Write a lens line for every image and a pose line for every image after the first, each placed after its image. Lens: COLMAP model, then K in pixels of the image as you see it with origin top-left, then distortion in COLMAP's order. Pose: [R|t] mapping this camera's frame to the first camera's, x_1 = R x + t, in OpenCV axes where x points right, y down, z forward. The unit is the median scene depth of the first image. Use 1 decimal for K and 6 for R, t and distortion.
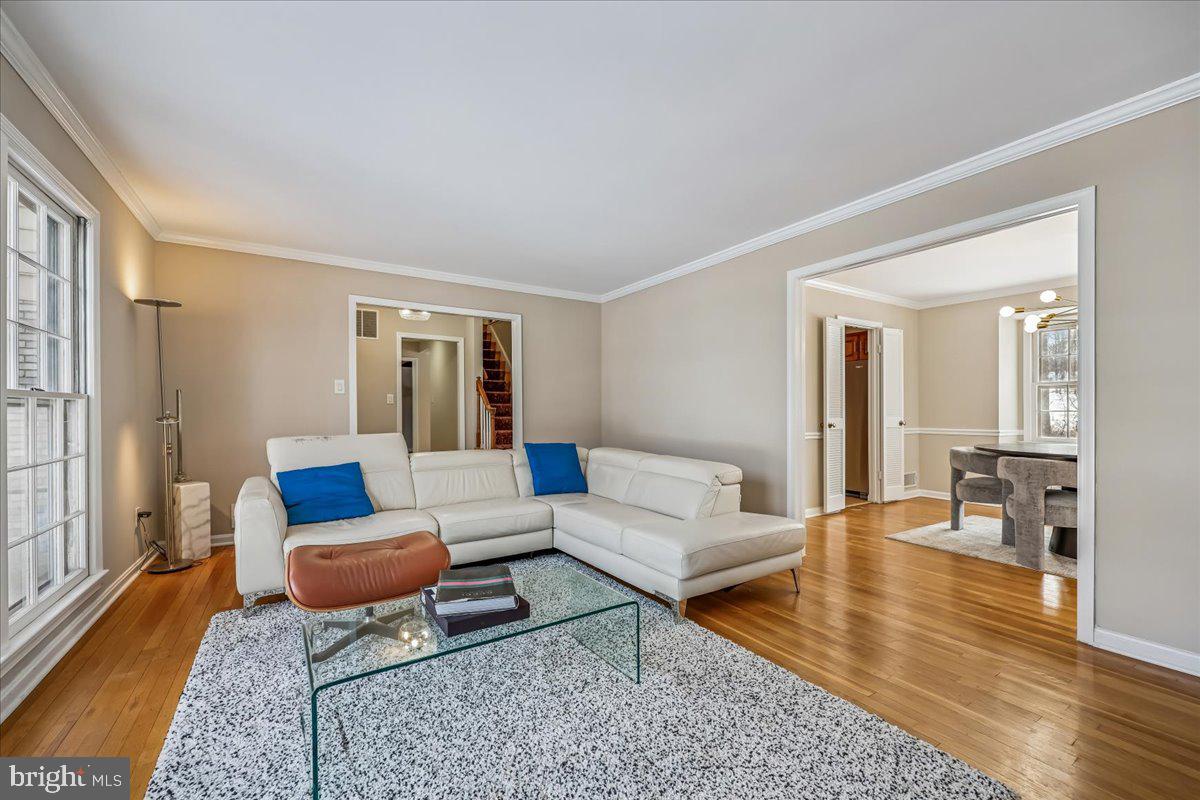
lens RADIAL K [[486.3, 0, 605.3], [0, 486.3, 408.5], [0, 0, 1]] dist [-0.005848, 0.000103]
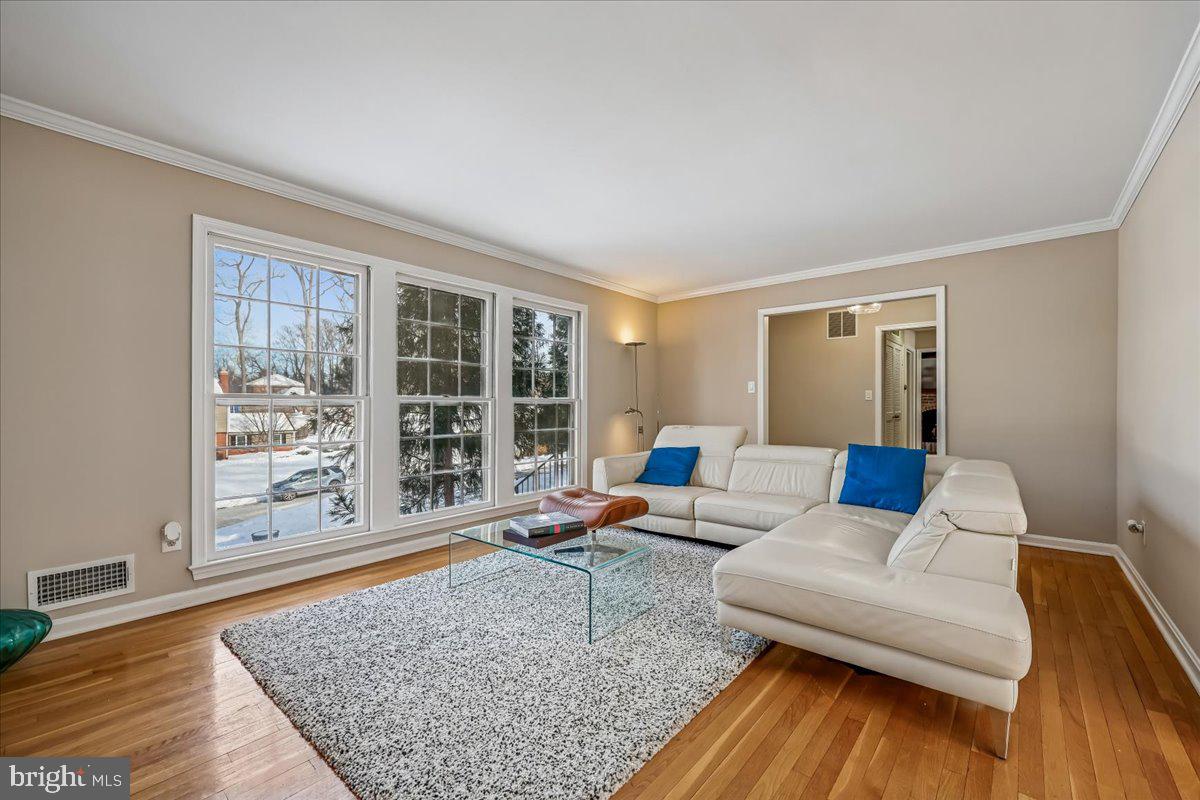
lens RADIAL K [[486.3, 0, 608.5], [0, 486.3, 405.1], [0, 0, 1]] dist [-0.005848, 0.000103]
pose [[0.300388, -0.002588, -0.953813, 0.693918], [0.002497, 0.999995, -0.001927, 0.001127], [0.953814, -0.001803, 0.300393, 0.407690]]
